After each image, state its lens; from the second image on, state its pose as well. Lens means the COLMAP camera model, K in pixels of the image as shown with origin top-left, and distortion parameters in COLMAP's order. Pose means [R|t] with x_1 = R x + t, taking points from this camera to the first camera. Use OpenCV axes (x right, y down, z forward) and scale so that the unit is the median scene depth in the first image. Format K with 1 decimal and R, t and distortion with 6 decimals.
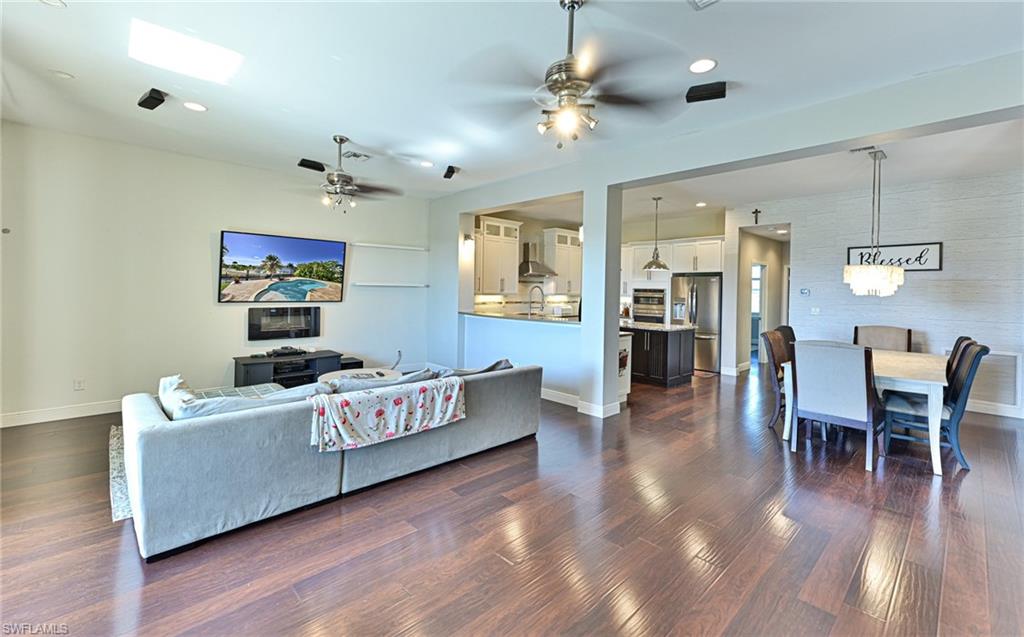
lens RADIAL K [[433.3, 0, 517.6], [0, 433.3, 289.5], [0, 0, 1]] dist [0.013594, -0.000031]
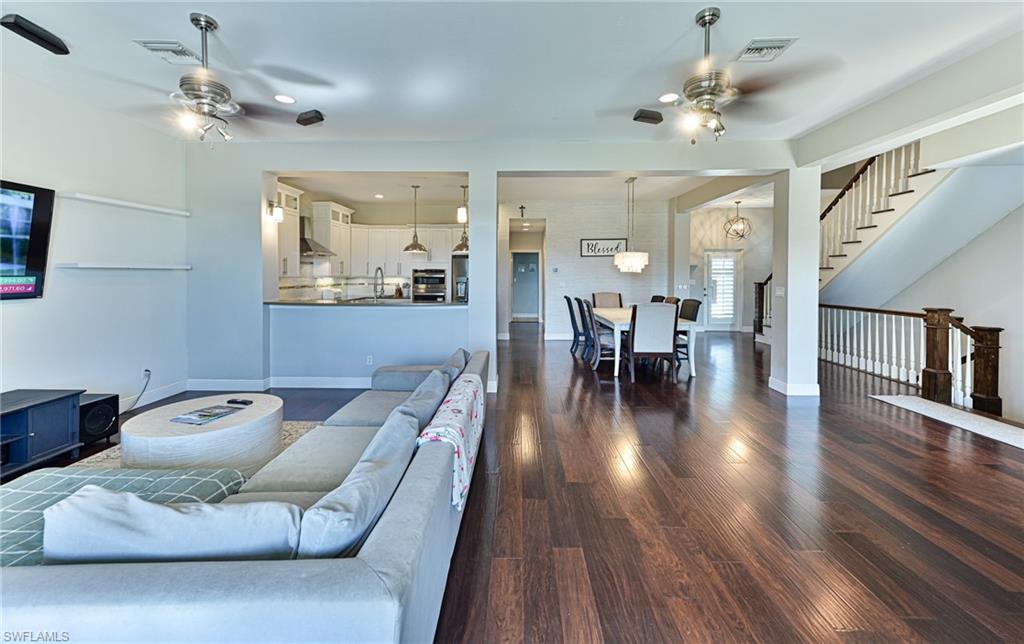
lens RADIAL K [[409.0, 0, 509.3], [0, 409.0, 277.3], [0, 0, 1]] dist [0.019625, 0.000093]
pose [[0.711190, -0.022980, 0.702624, -0.373299], [0.010306, 0.999699, 0.022265, -0.003510], [-0.702924, -0.008593, 0.711213, 0.214938]]
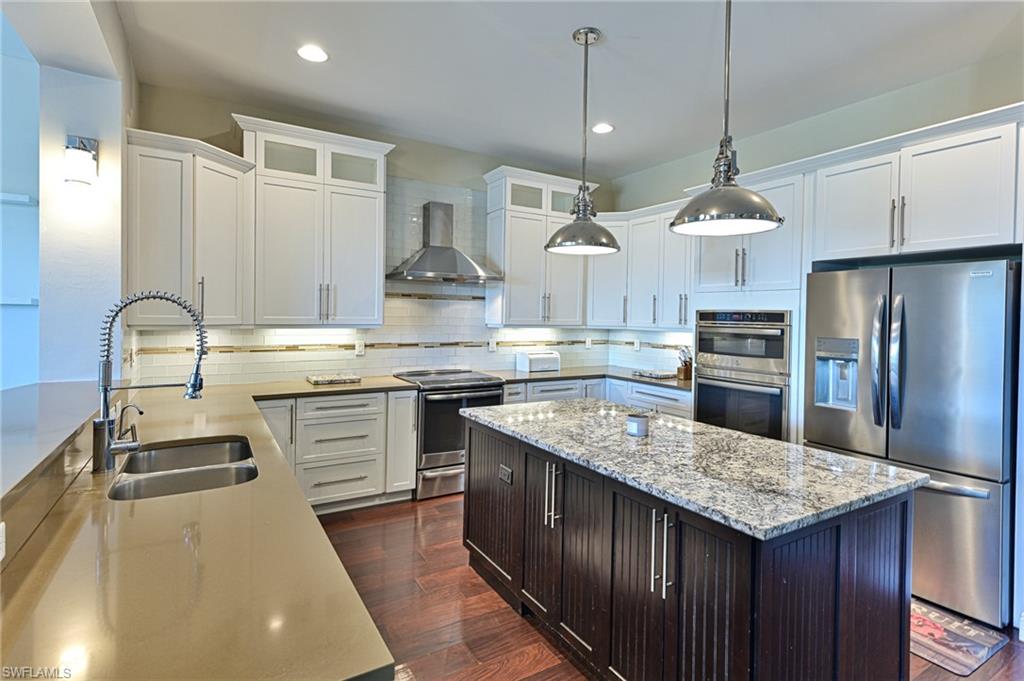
lens RADIAL K [[503.1, 0, 509.1], [0, 503.1, 319.5], [0, 0, 1]] dist [0.016699, 0.000000]
pose [[0.975031, 0.000097, -0.222069, 0.303509], [0.000432, 0.999997, 0.002337, 0.005809], [0.222068, -0.002375, 0.975028, 0.802148]]
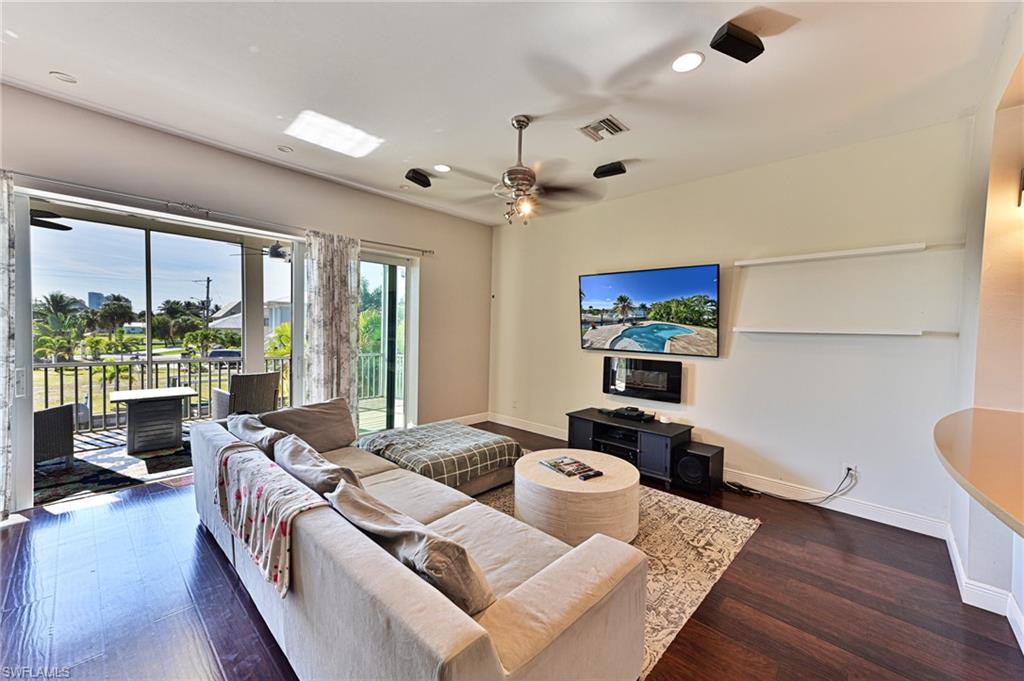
lens RADIAL K [[398.6, 0, 512.0], [0, 398.6, 340.5], [0, 0, 1]] dist [0.008193, -0.000107]
pose [[0.052983, 0.014488, -0.998490, 0.179550], [-0.024083, 0.999622, 0.013227, 0.002906], [0.998305, 0.023346, 0.053312, 0.690633]]
